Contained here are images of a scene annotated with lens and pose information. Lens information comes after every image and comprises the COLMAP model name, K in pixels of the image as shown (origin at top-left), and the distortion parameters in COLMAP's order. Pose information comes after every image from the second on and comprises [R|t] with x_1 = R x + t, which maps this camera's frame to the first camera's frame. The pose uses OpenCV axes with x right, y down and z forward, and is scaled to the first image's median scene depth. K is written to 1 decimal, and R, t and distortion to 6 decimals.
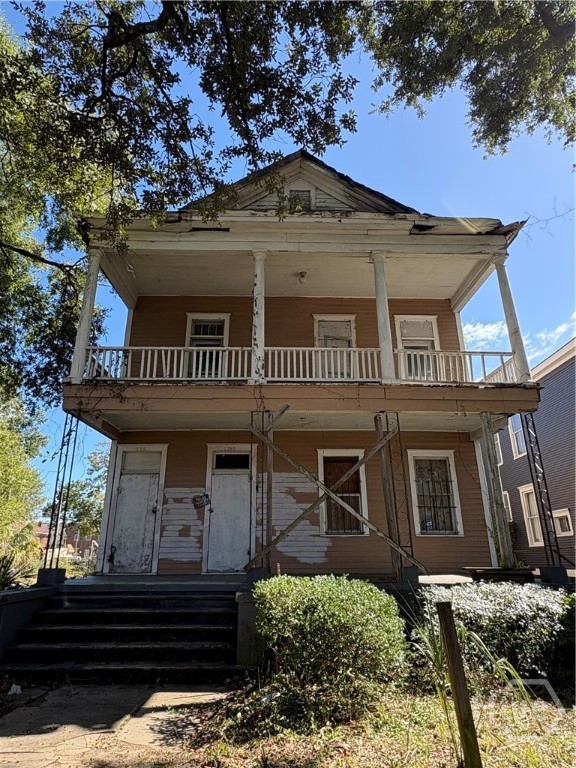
lens RADIAL K [[468.2, 0, 285.3], [0, 468.2, 383.6], [0, 0, 1]] dist [0.006598, 0.000273]
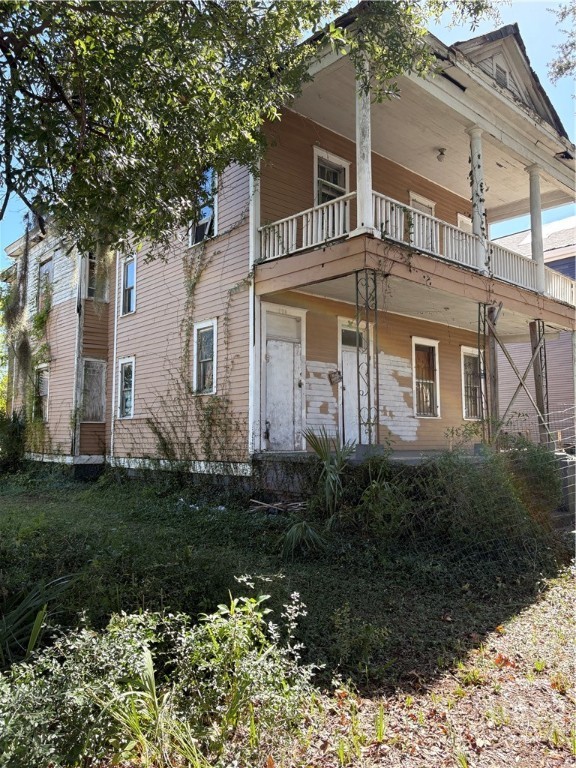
lens RADIAL K [[584.6, 0, 285.1], [0, 584.6, 382.7], [0, 0, 1]] dist [0.031378, -0.010732]
pose [[0.764499, 0.066568, 0.641179, -0.997216], [-0.226316, 0.959055, 0.170275, 0.087488], [-0.603591, -0.275284, 0.748262, 0.196829]]
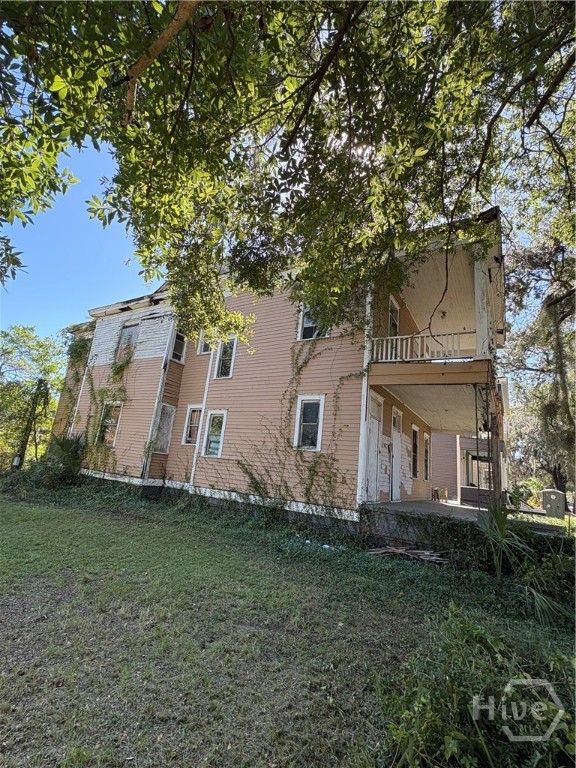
lens RADIAL K [[353.7, 0, 286.8], [0, 353.7, 382.8], [0, 0, 1]] dist [0.001602, 0.000081]
pose [[0.544989, 0.262719, 0.796220, -1.181961], [-0.385099, 0.921981, -0.040626, 0.234535], [-0.744772, -0.284483, 0.603642, 0.672276]]
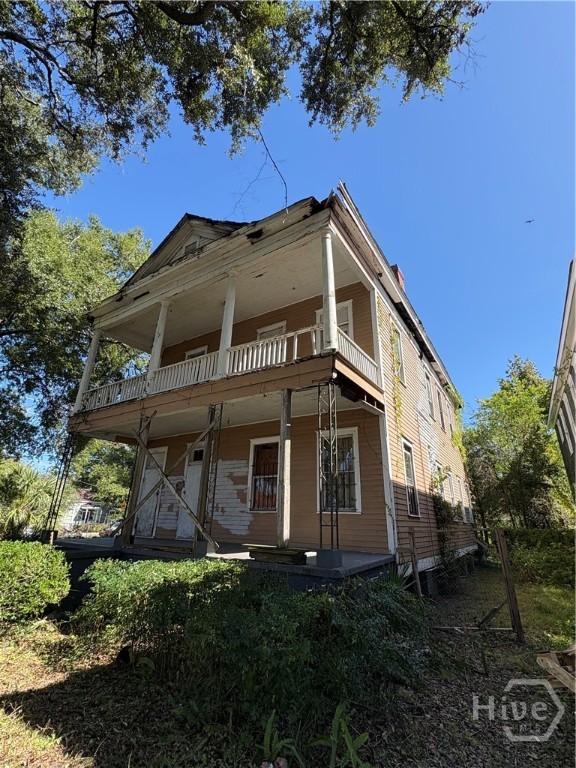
lens RADIAL K [[353.7, 0, 287.6], [0, 353.7, 383.1], [0, 0, 1]] dist [0.001602, 0.000081]
pose [[0.828204, -0.183161, -0.529651, 0.691014], [0.167337, 0.982793, -0.078202, 0.089112], [0.534861, -0.023863, 0.844603, 0.298296]]
